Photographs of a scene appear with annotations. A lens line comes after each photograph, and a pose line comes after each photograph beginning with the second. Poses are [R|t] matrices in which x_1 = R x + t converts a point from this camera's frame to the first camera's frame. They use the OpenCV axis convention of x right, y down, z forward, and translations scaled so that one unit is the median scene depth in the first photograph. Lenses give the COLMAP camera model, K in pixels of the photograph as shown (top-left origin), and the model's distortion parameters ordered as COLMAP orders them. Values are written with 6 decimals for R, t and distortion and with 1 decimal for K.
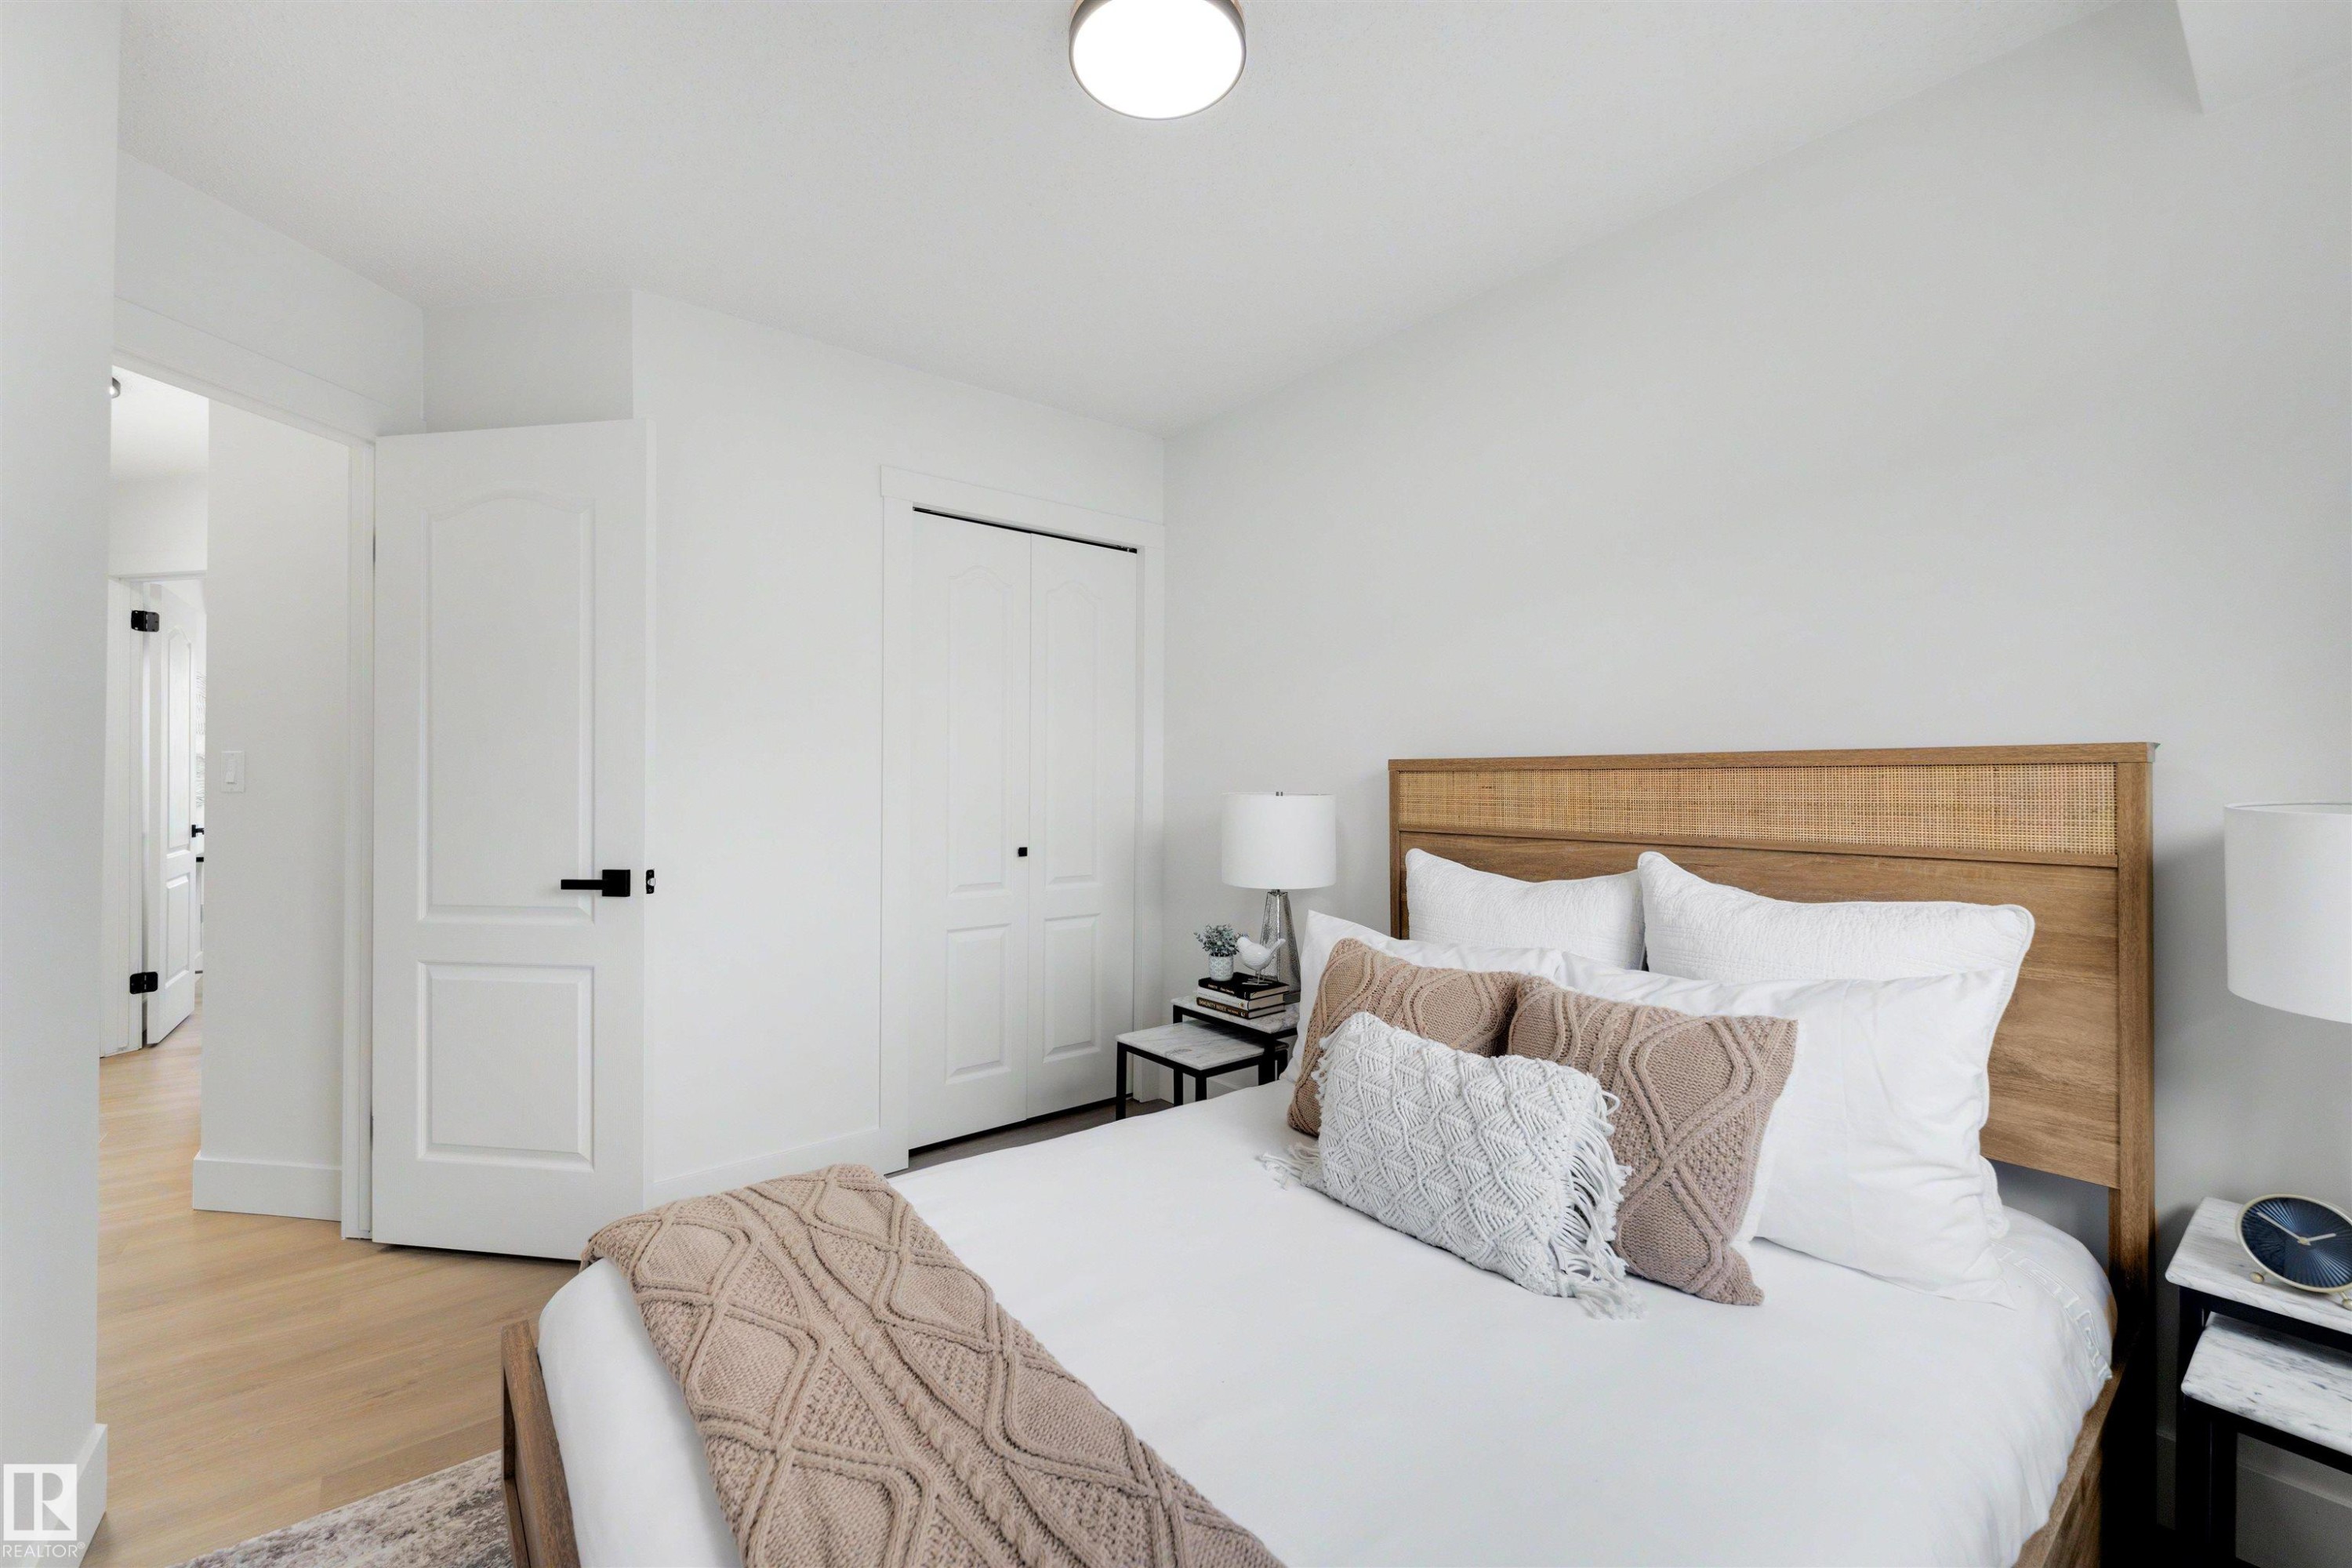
lens RADIAL K [[980.4, 0, 1176.0], [0, 980.4, 784.0], [0, 0, 1]] dist [0.012459, -0.006627]
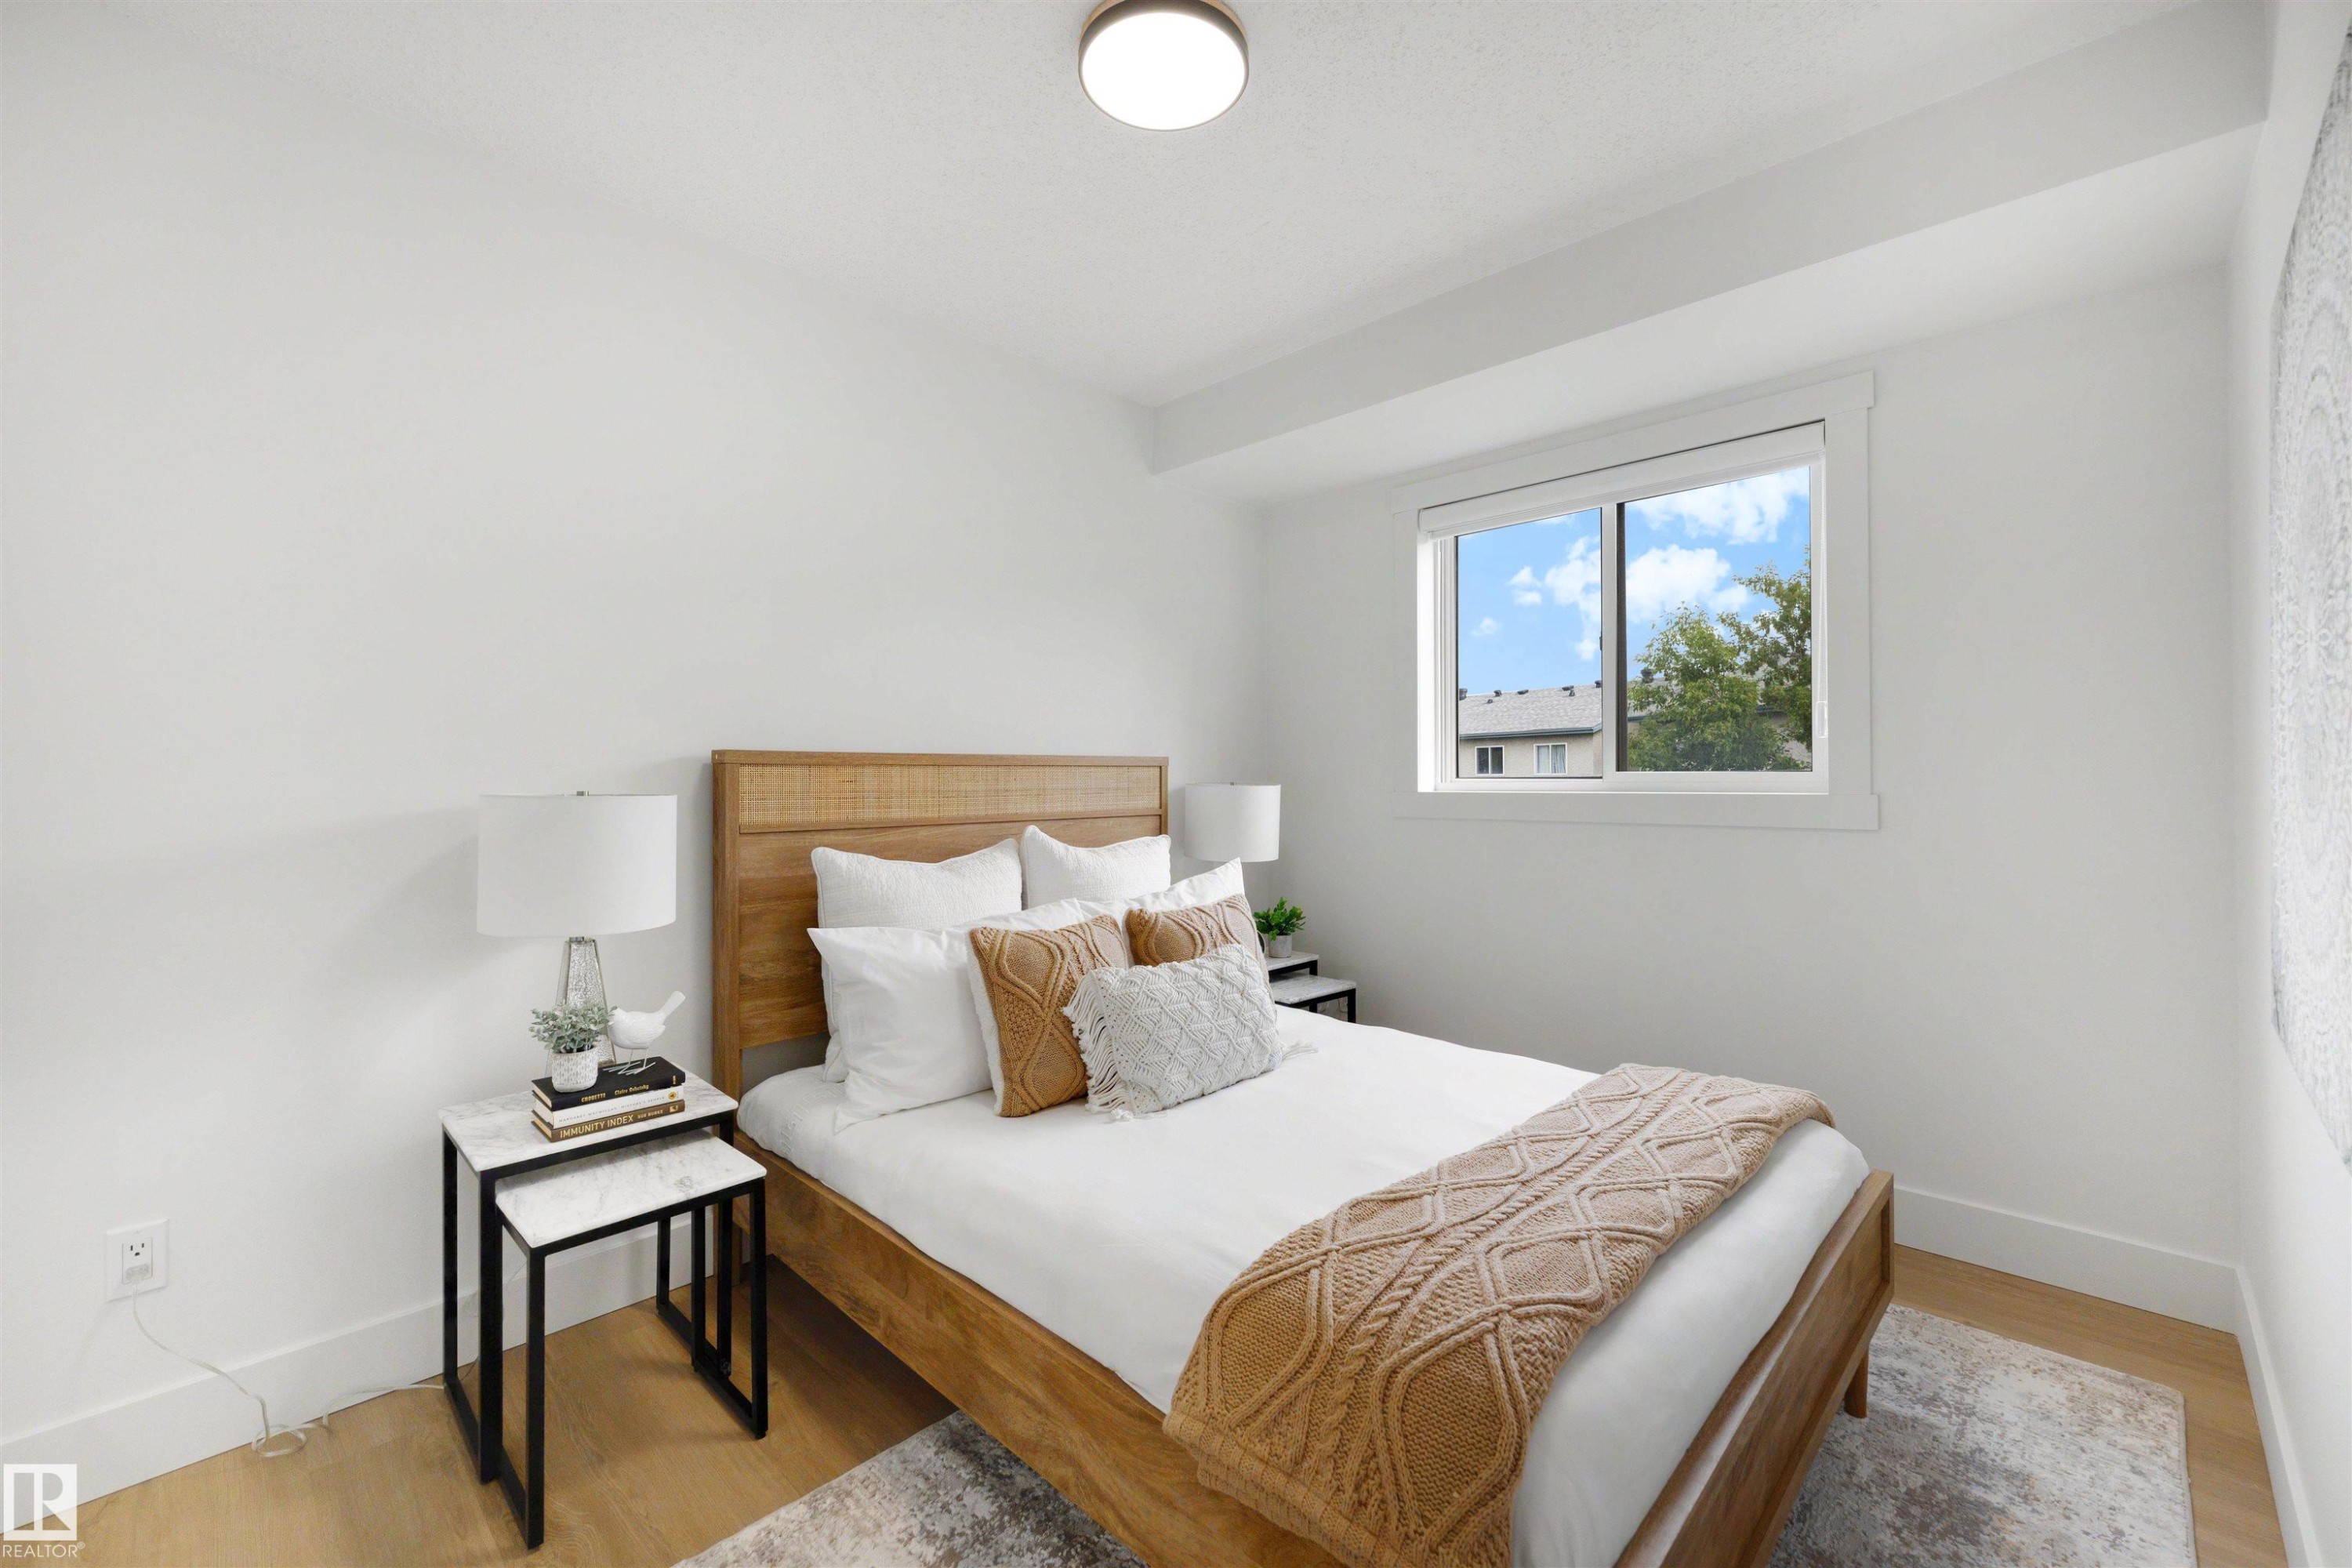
lens RADIAL K [[980.4, 0, 1176.0], [0, 980.4, 784.0], [0, 0, 1]] dist [0.012459, -0.006627]
pose [[-0.162437, 0.002218, 0.986716, -0.803287], [0.016565, 0.999863, 0.000480, 0.012210], [-0.986580, 0.016423, -0.162452, 0.898998]]
